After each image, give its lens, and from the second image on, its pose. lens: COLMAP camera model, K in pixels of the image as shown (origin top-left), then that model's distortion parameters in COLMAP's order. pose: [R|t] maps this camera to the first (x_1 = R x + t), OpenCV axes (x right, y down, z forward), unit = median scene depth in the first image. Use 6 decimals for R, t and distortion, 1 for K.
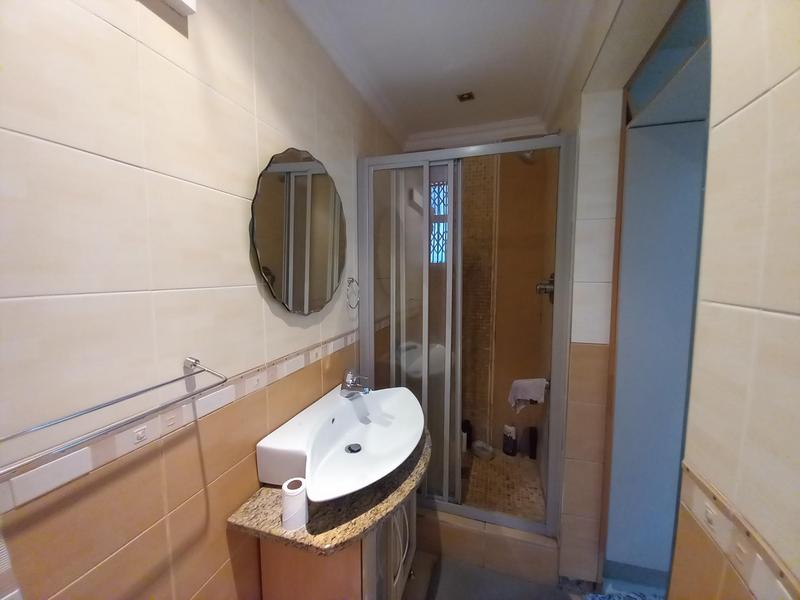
lens RADIAL K [[312.0, 0, 401.9], [0, 312.0, 297.3], [0, 0, 1]] dist [0.018385, -0.014902]
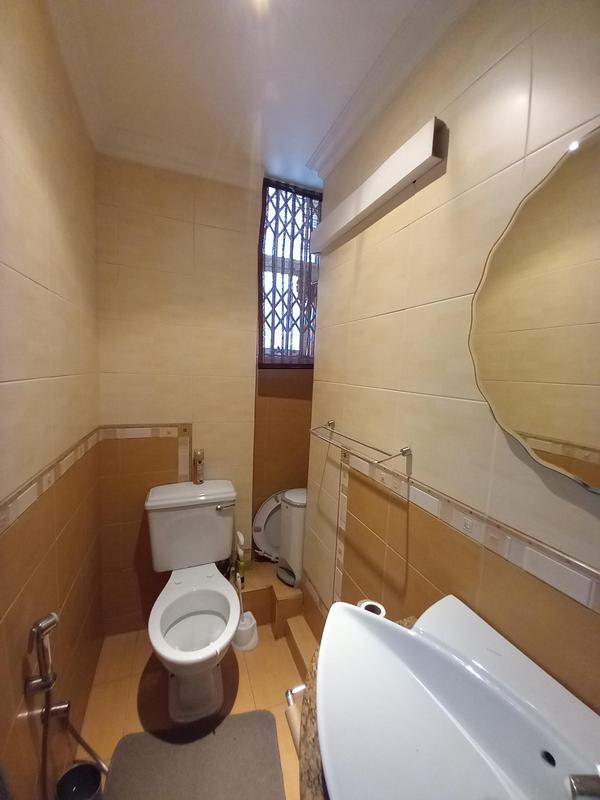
lens RADIAL K [[312.0, 0, 305.9], [0, 312.0, 395.9], [0, 0, 1]] dist [0.018385, -0.014902]
pose [[-0.770930, 0.018039, -0.636664, 0.349213], [-0.099201, 0.983999, 0.148001, -0.124518], [0.629147, 0.177257, -0.756805, 1.340888]]
